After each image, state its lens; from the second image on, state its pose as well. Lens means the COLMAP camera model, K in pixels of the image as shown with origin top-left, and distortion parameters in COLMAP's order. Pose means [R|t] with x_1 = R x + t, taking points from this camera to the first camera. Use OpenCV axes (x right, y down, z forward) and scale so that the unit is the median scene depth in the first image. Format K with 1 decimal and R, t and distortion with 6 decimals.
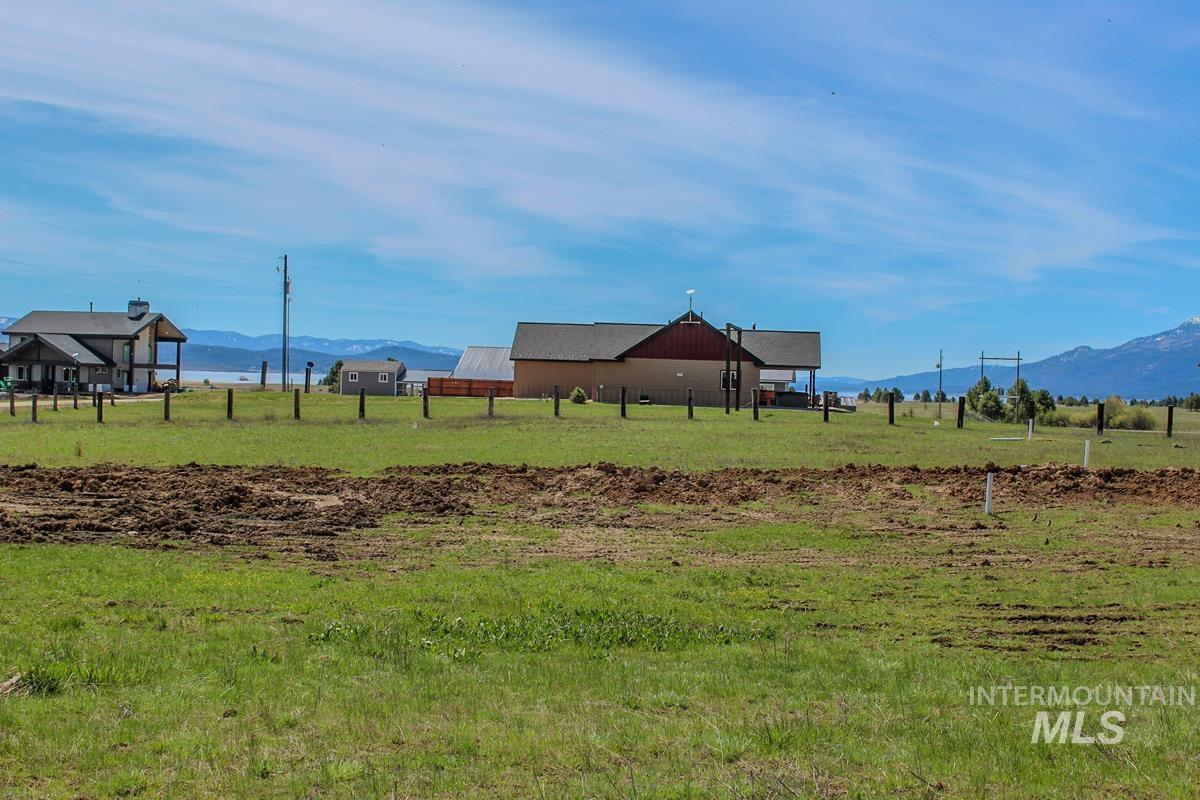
lens RADIAL K [[2036.9, 0, 600.0], [0, 2036.9, 400.0], [0, 0, 1]] dist [0.051956, 0.132766]
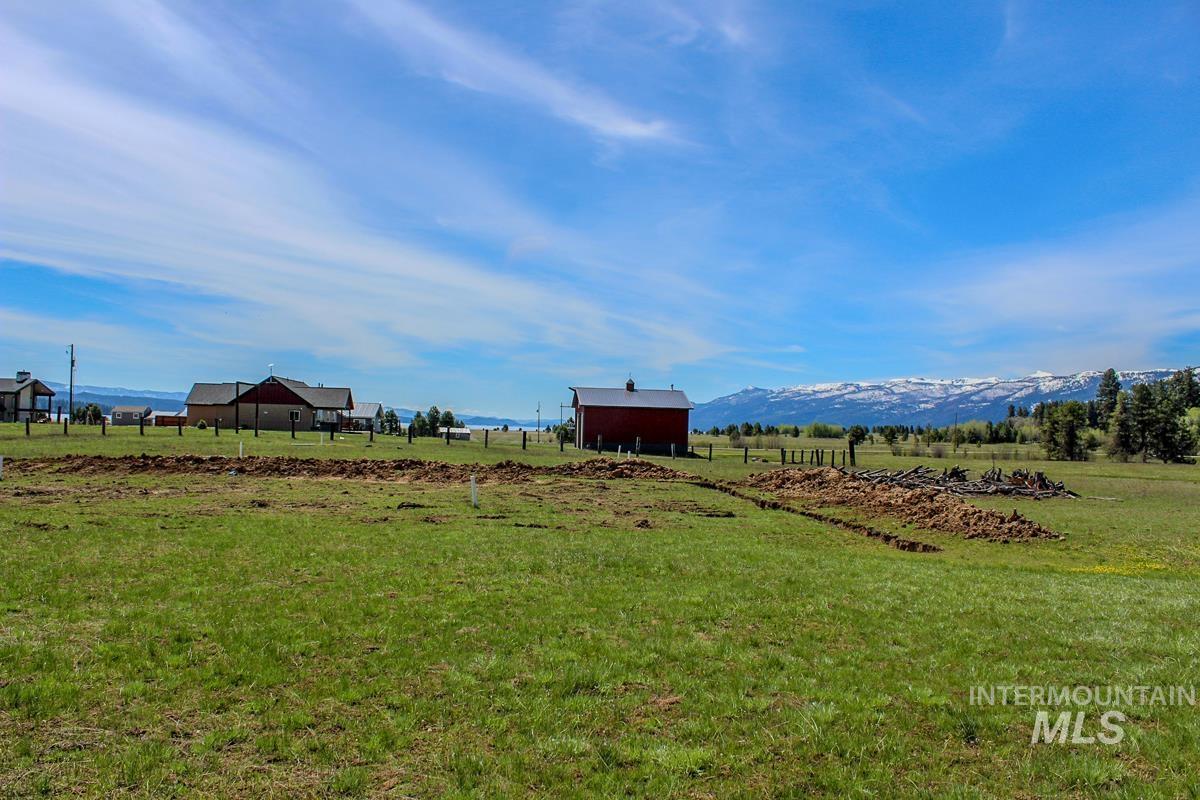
lens RADIAL K [[997.7, 0, 597.2], [0, 997.7, 408.2], [0, 0, 1]] dist [-0.166681, 0.154567]
pose [[0.991653, -0.000287, 0.128939, 0.160581], [0.002958, 0.999785, -0.020519, 0.001096], [-0.128905, 0.020729, 0.991440, 0.115185]]
